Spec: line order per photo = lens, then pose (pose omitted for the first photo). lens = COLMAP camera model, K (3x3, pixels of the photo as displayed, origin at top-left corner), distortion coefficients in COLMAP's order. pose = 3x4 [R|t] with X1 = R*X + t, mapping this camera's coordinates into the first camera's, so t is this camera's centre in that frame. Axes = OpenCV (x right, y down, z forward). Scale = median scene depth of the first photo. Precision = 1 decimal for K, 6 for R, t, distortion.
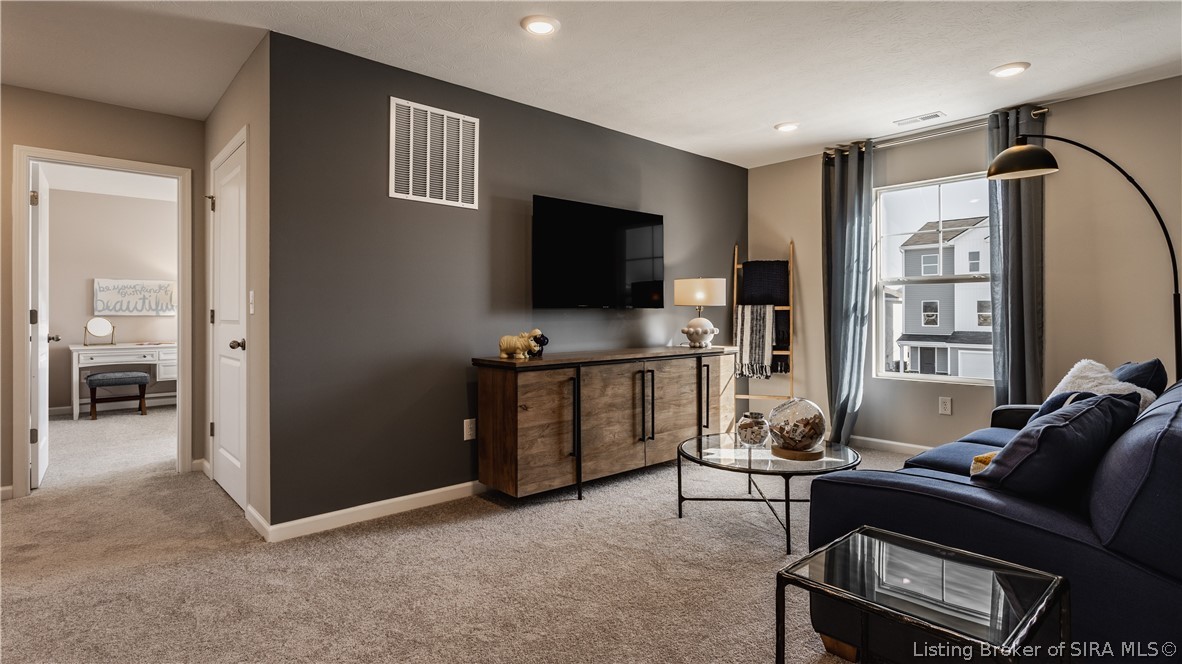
lens RADIAL K [[604.5, 0, 590.4], [0, 604.5, 302.2], [0, 0, 1]] dist [-0.000814, -0.000135]
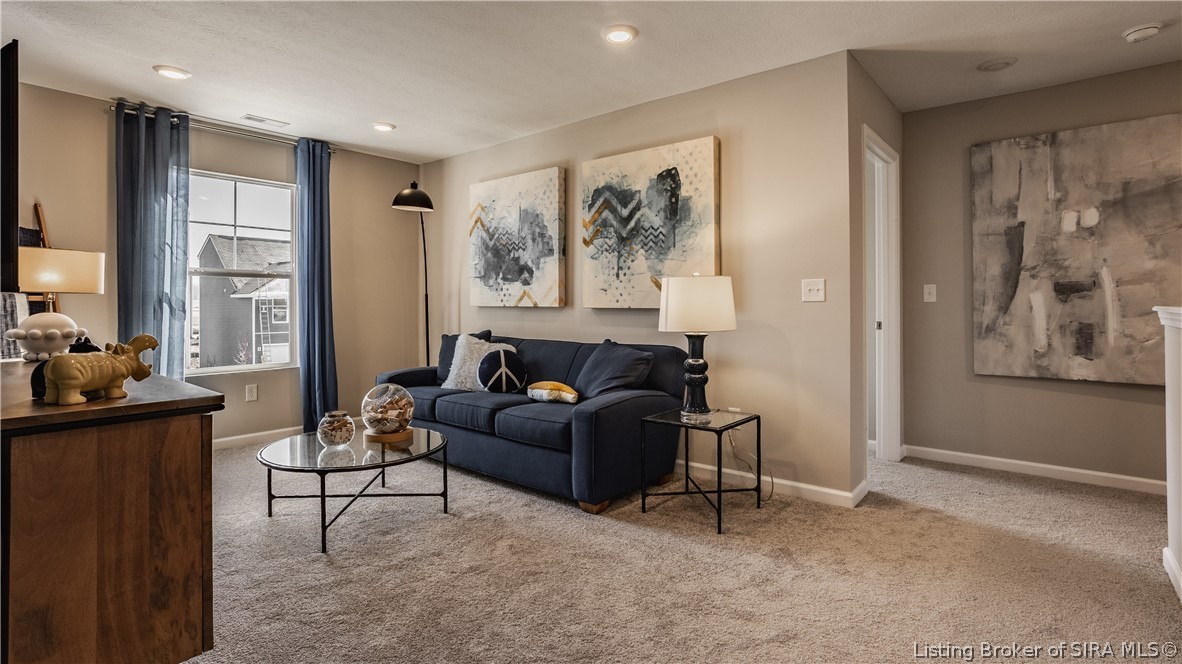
lens RADIAL K [[578.7, 0, 588.1], [0, 578.7, 298.9], [0, 0, 1]] dist [-0.057543, 0.027652]
pose [[-0.128824, 0.006351, 0.991647, -0.514331], [-0.016771, 0.999823, -0.008582, 0.006223], [-0.991526, -0.017736, -0.128695, 0.569170]]
